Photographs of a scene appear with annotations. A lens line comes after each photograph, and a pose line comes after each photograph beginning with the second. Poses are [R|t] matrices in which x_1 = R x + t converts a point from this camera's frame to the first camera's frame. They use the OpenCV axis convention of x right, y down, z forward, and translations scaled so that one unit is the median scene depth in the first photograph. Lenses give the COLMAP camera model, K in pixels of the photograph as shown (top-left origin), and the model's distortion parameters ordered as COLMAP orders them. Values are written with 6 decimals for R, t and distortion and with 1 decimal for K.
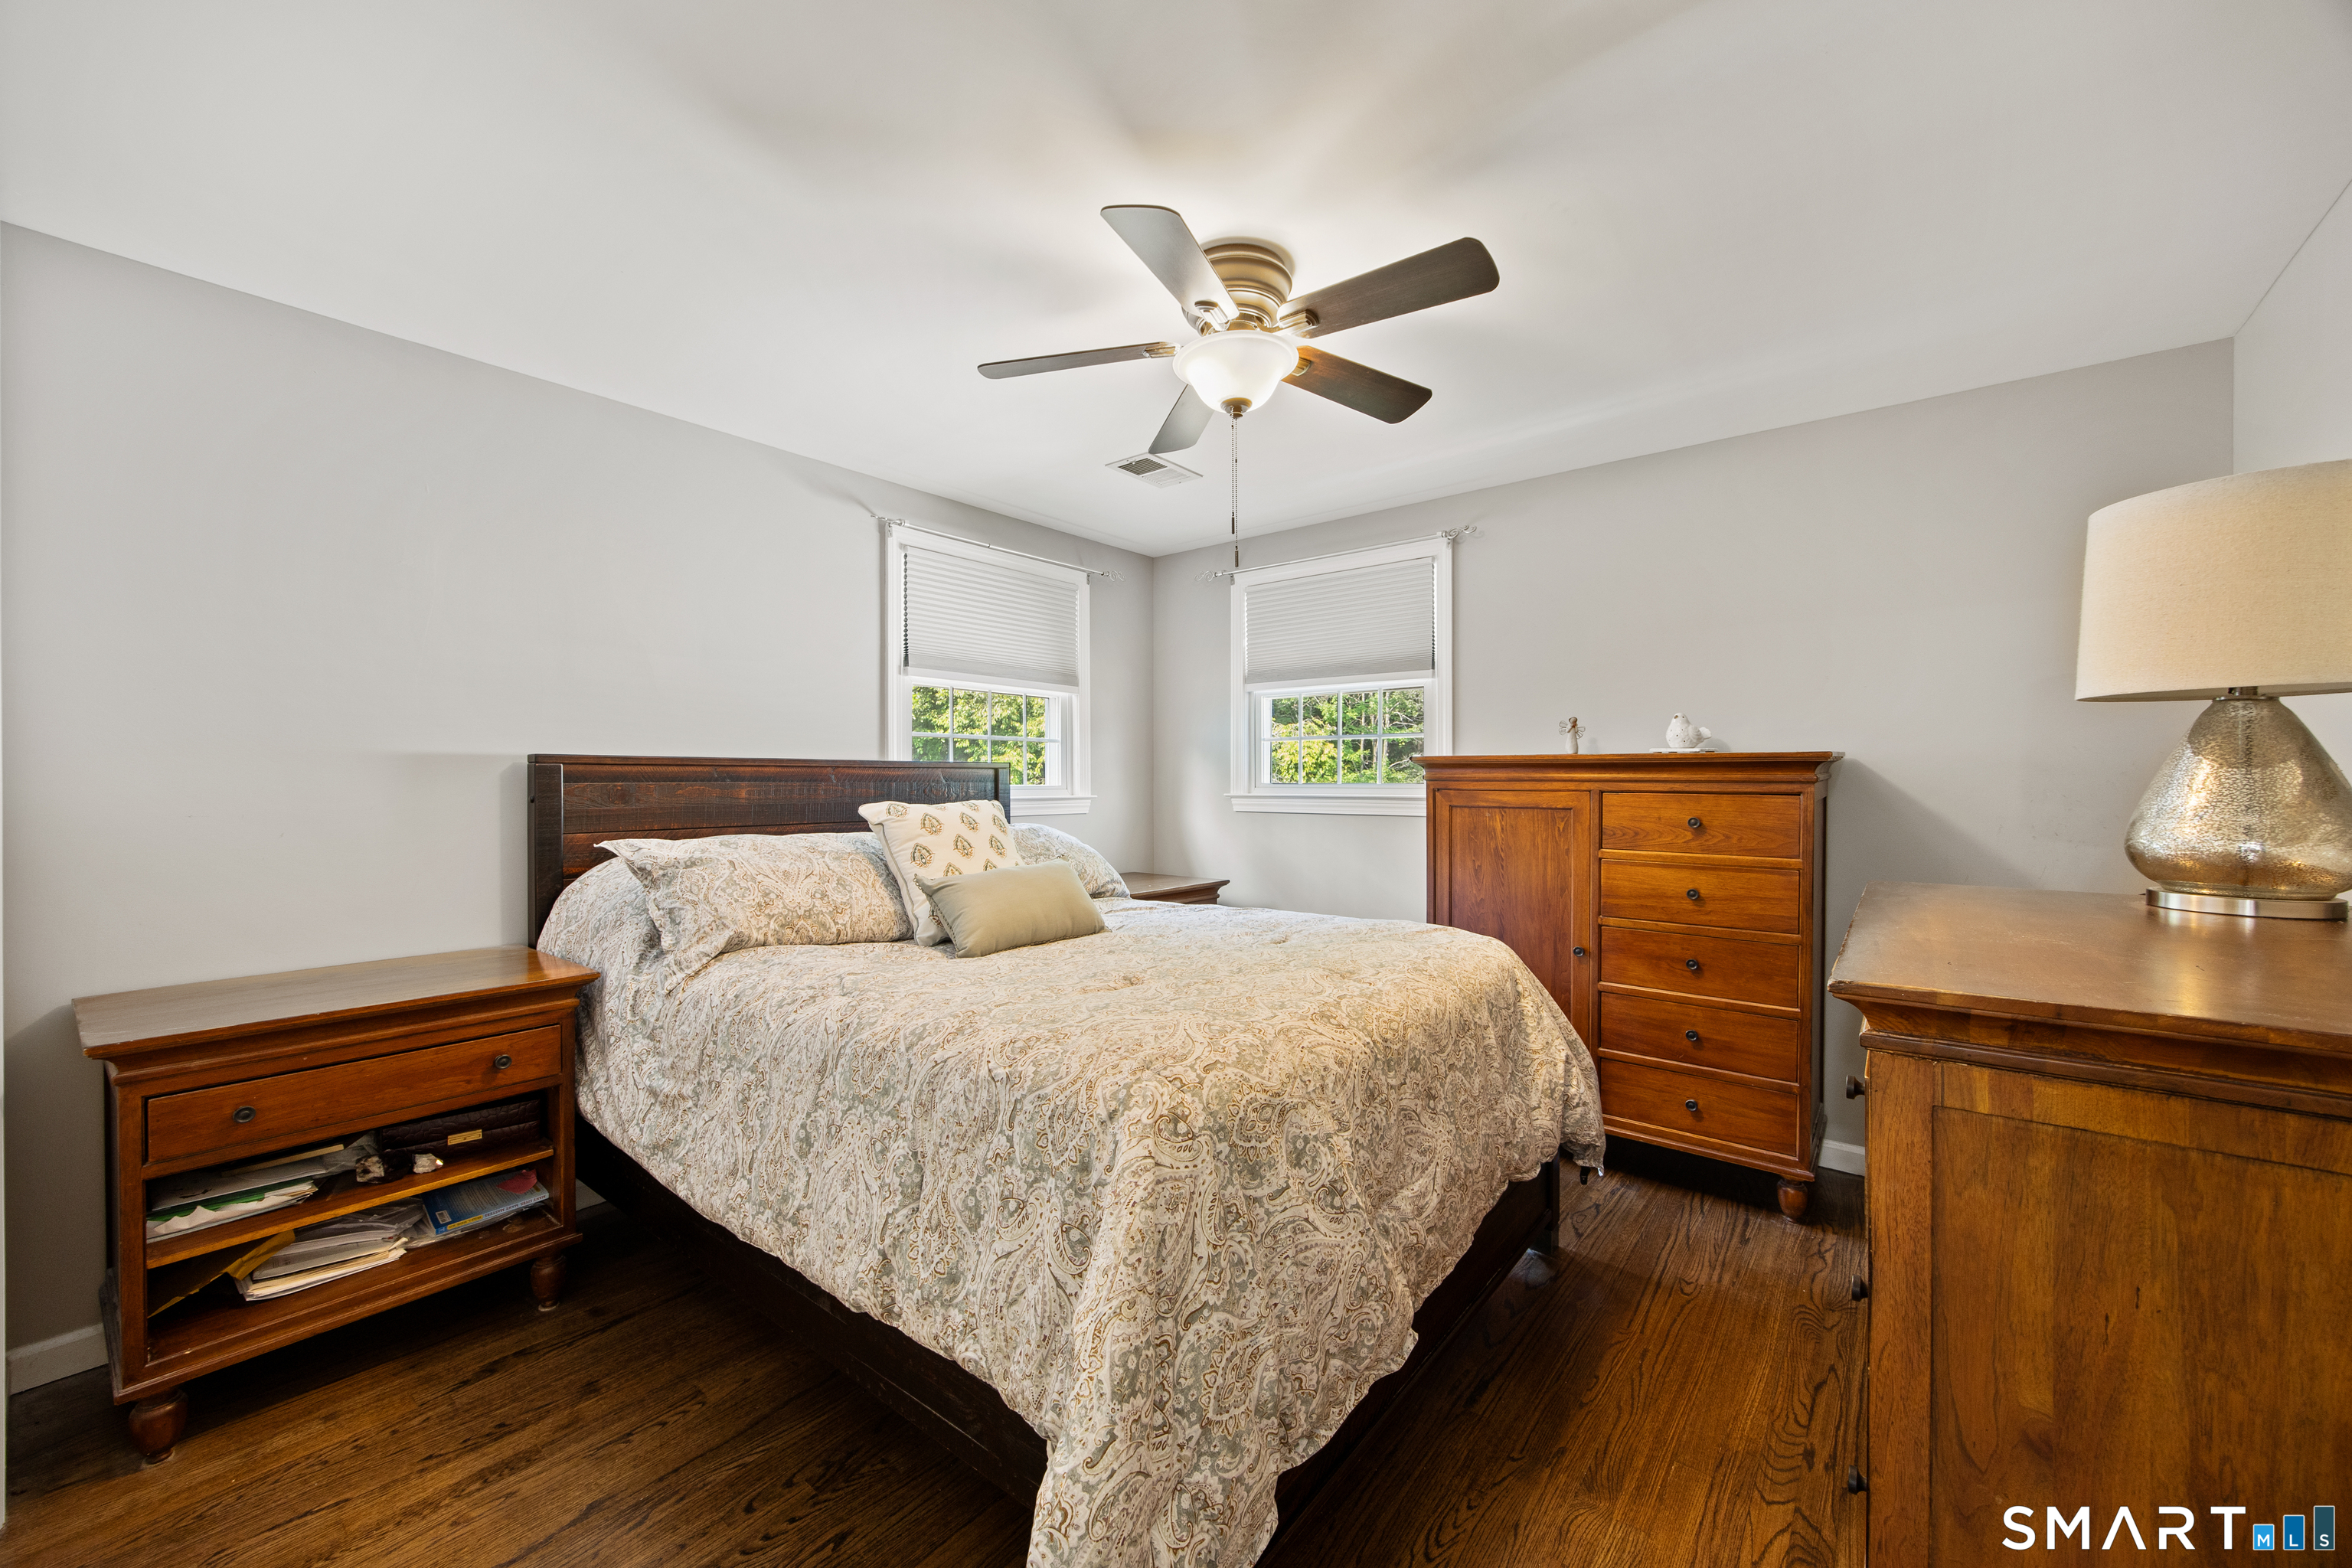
lens RADIAL K [[918.3, 0, 1174.8], [0, 918.3, 755.3], [0, 0, 1]] dist [-0.001203, -0.000104]
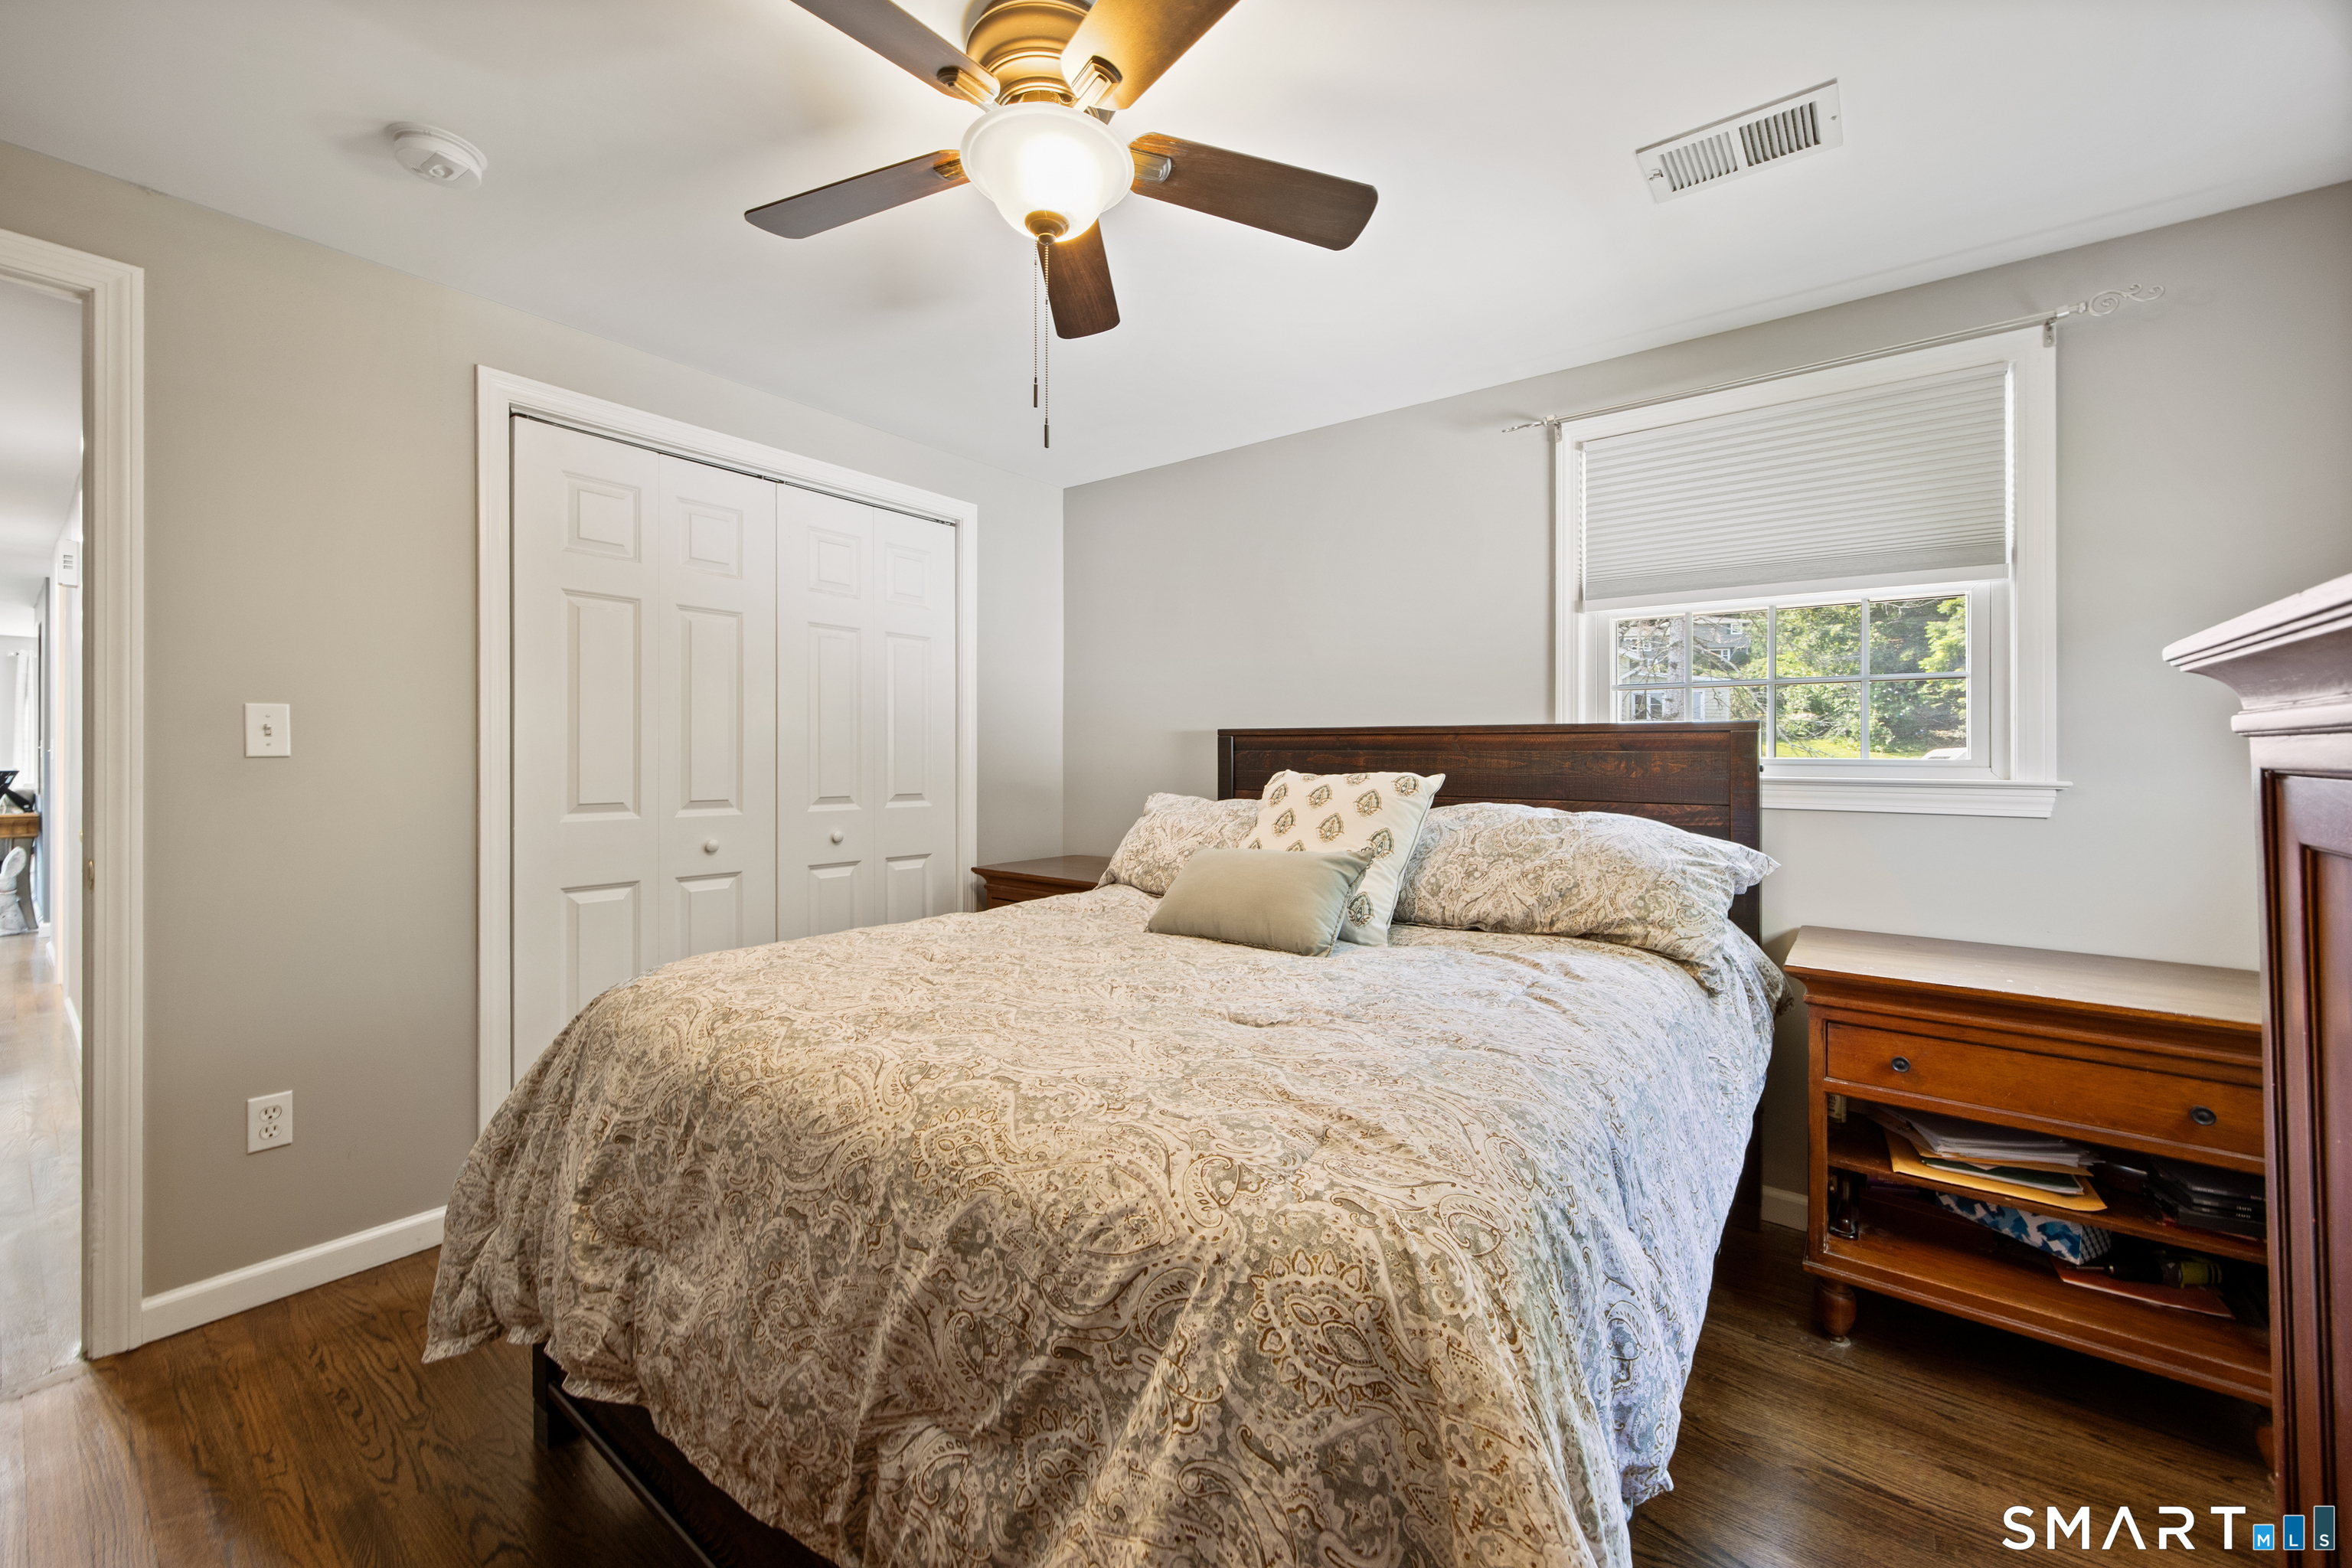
lens RADIAL K [[918.3, 0, 1174.8], [0, 918.3, 755.3], [0, 0, 1]] dist [-0.001203, -0.000104]
pose [[0.007850, 0.003855, -0.999962, 0.486111], [0.027159, 0.999623, 0.004067, 0.021328], [0.999600, -0.027190, 0.007742, 0.669161]]
